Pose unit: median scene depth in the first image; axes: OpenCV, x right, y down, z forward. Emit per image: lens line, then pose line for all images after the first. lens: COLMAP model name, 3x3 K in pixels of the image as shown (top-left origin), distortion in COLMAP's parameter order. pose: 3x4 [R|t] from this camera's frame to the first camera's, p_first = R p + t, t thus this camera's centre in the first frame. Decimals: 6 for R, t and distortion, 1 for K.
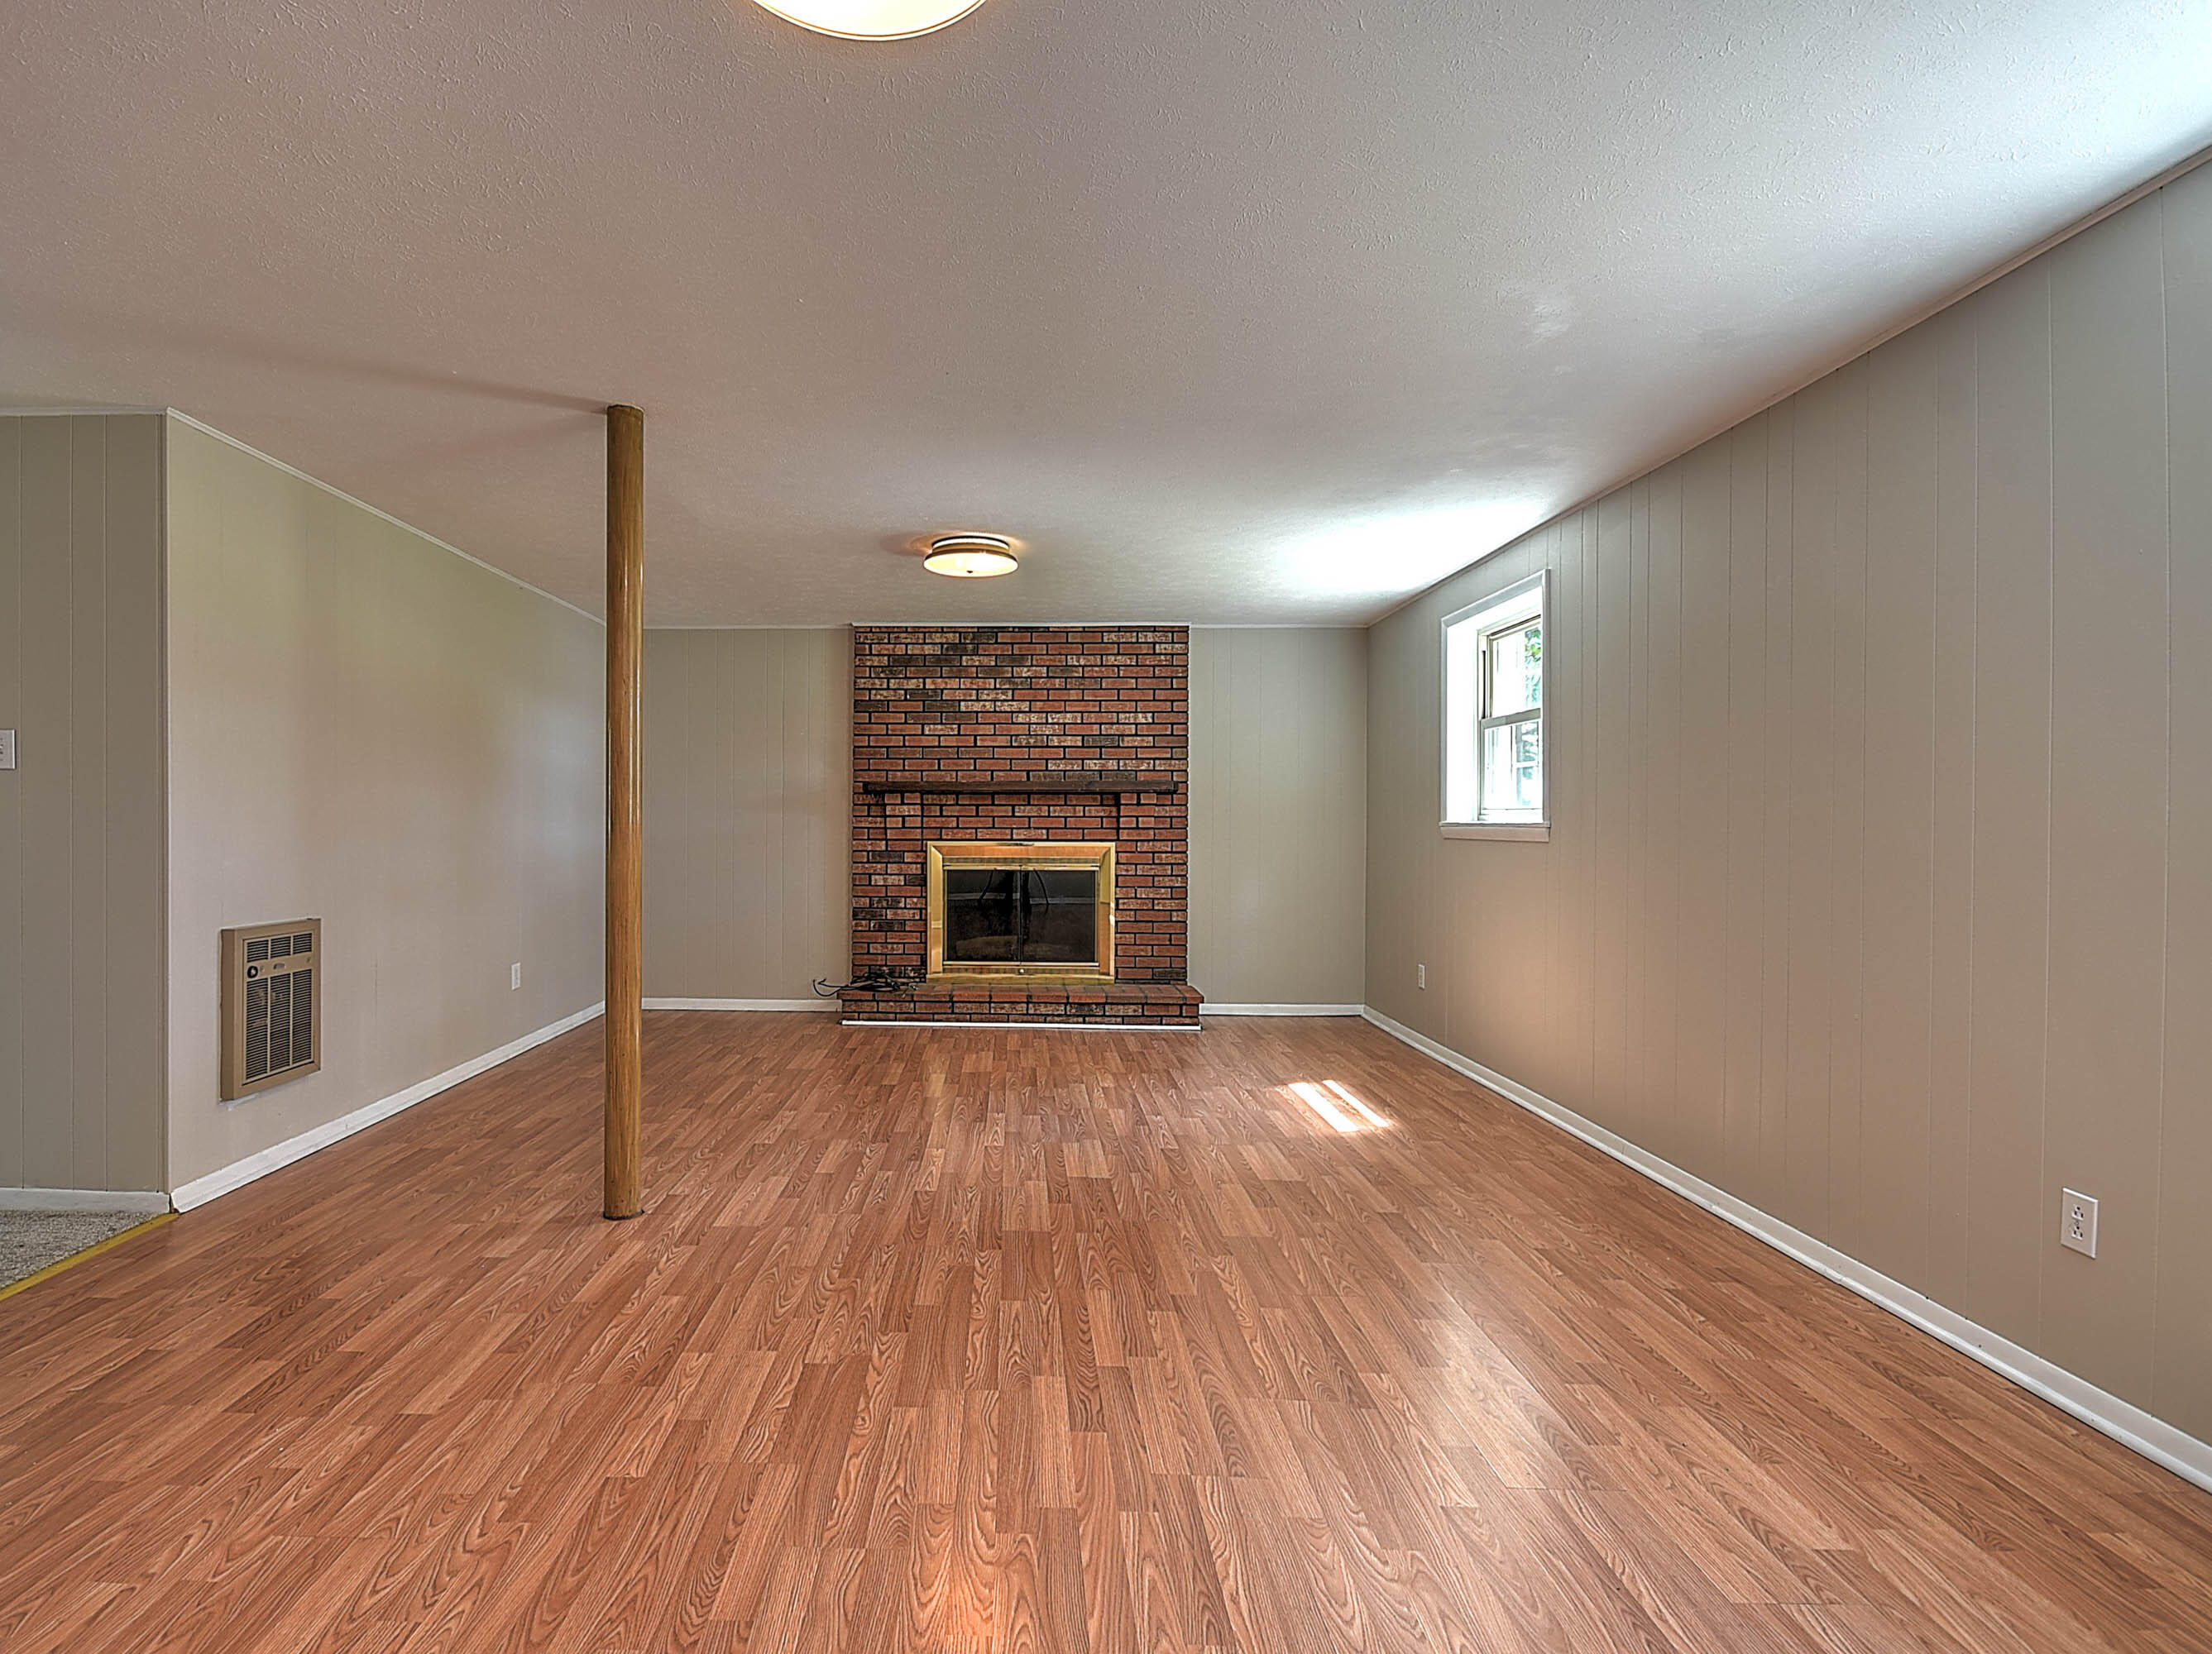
lens RADIAL K [[1080.3, 0, 934.2], [0, 1080.3, 826.0], [0, 0, 1]] dist [0.019417, -0.010150]
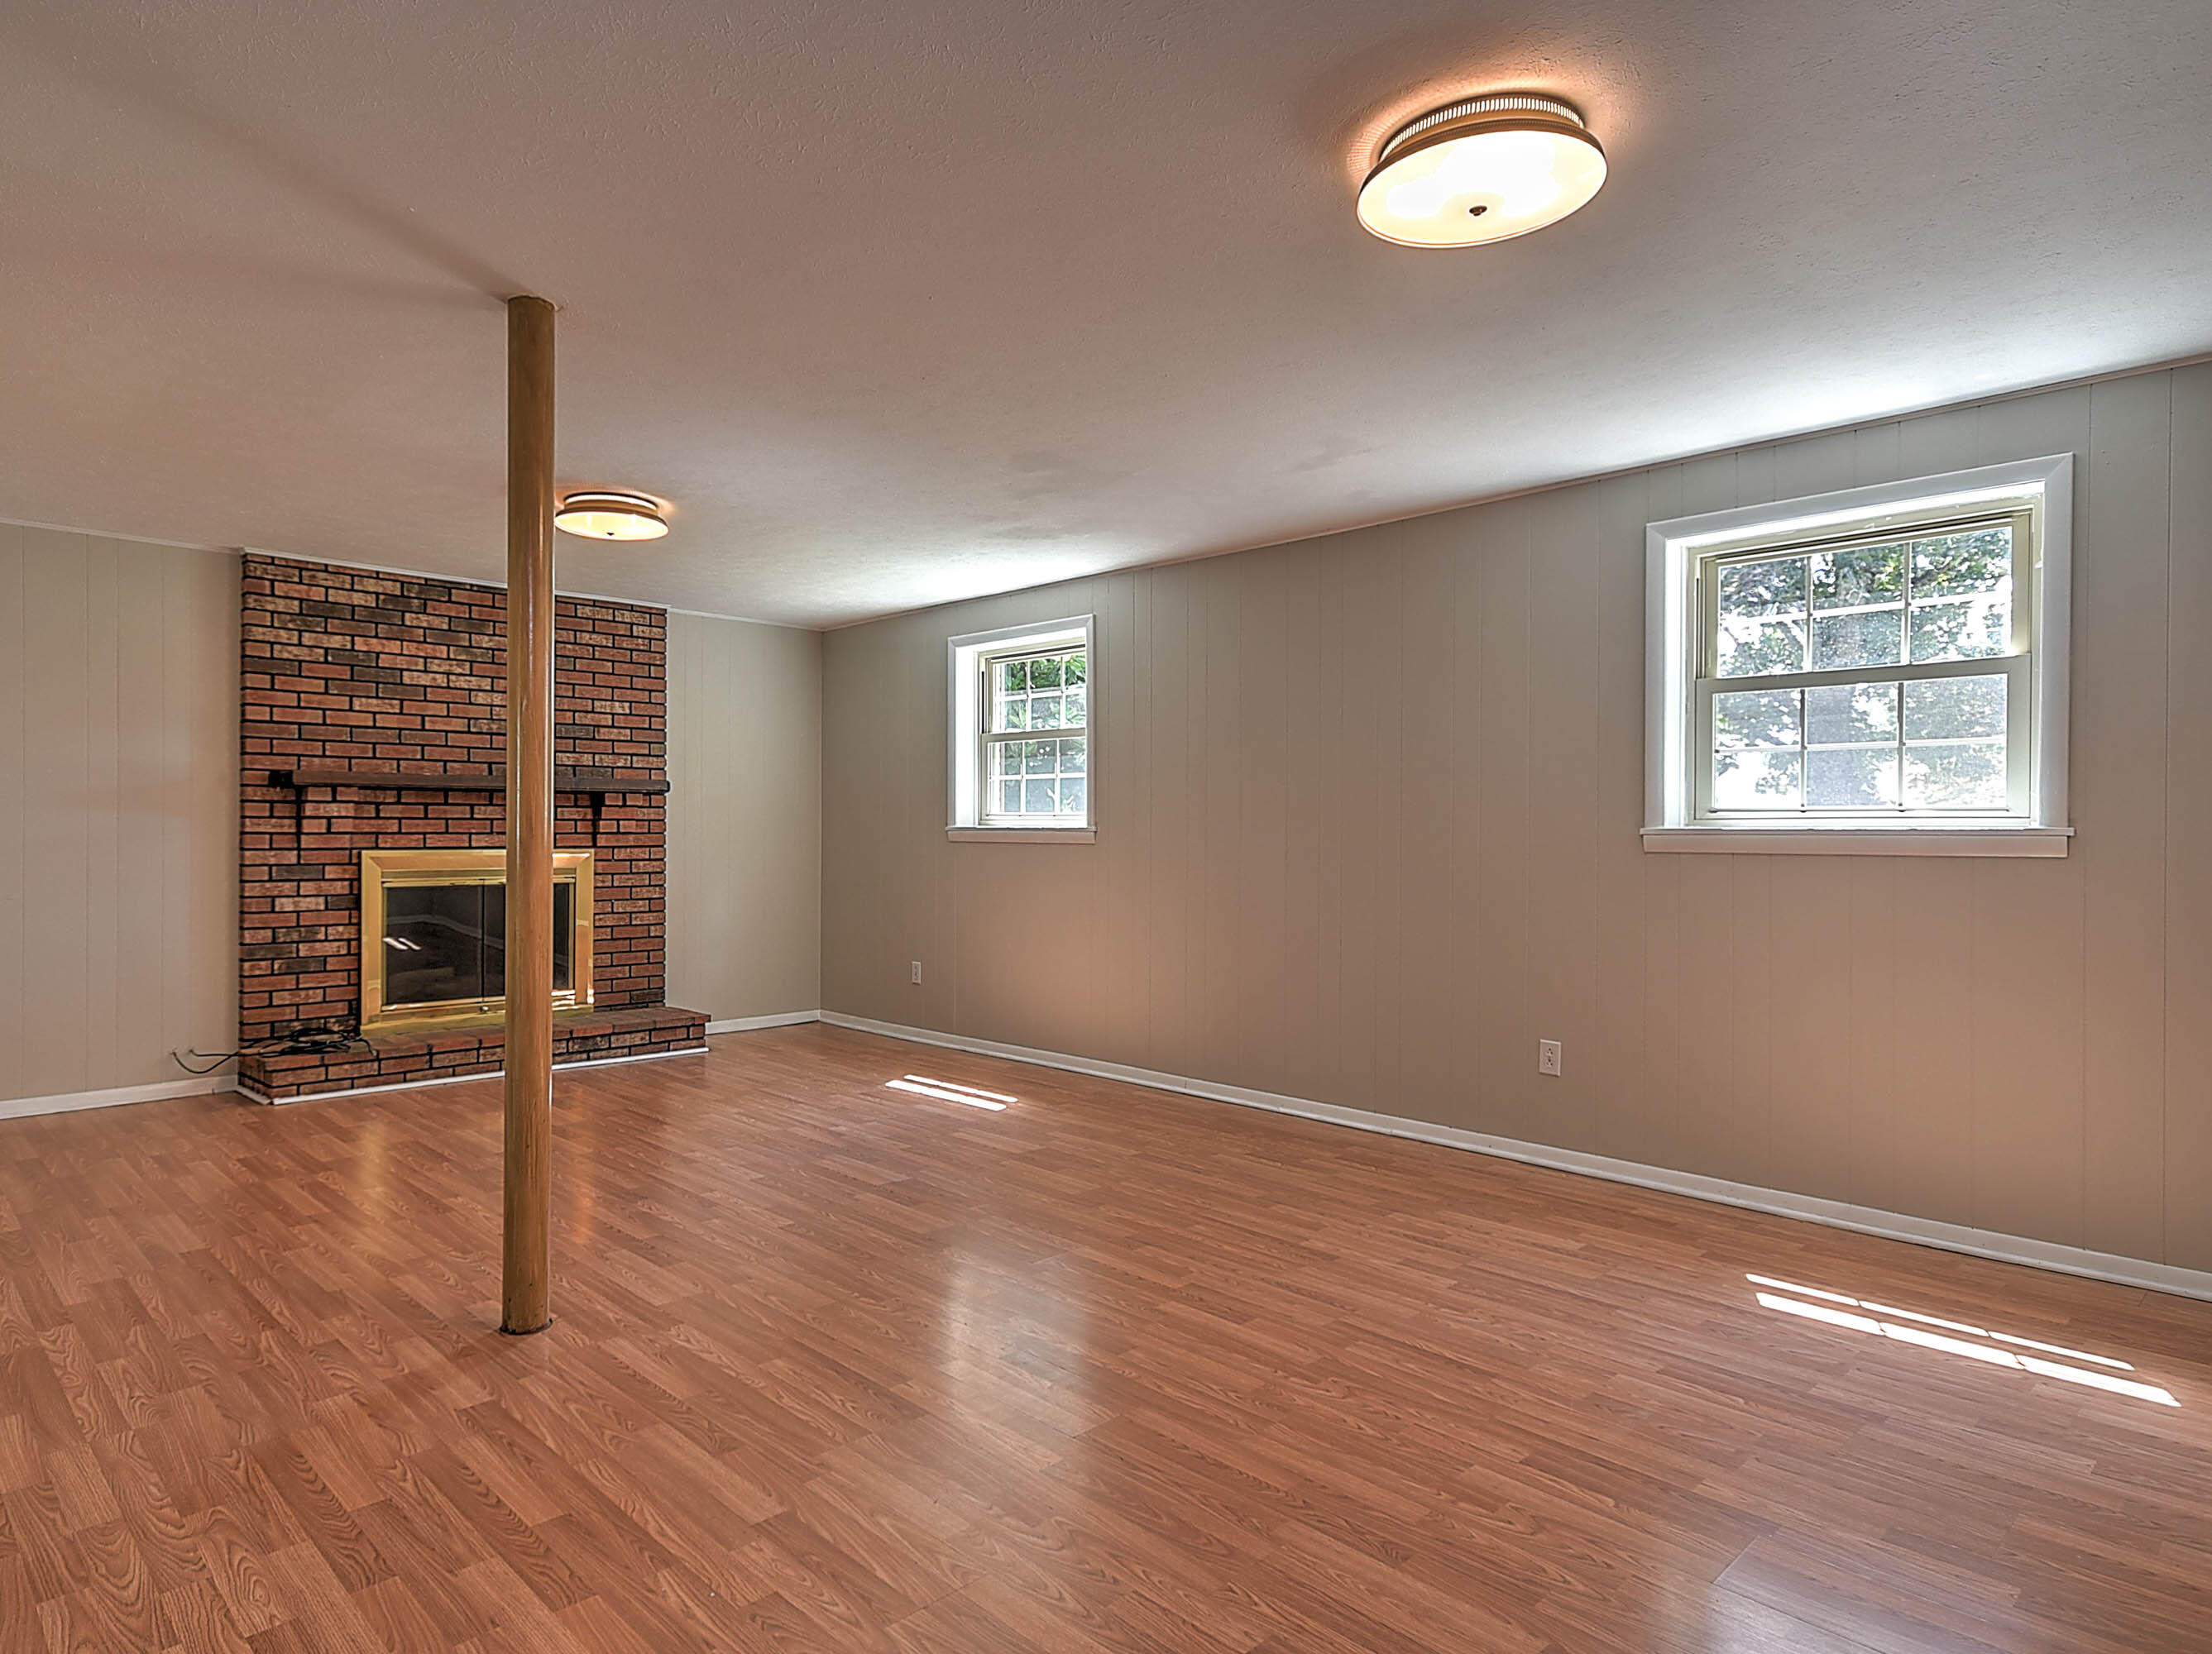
lens RADIAL K [[1190.2, 0, 1106.0], [0, 1190.2, 827.0], [0, 0, 1]] dist [-0.003359, 0.022844]
pose [[0.722093, 0.001031, 0.691795, -0.208843], [0.000407, 0.999998, -0.001915, -0.000808], [-0.691796, 0.001665, 0.722091, 0.029883]]
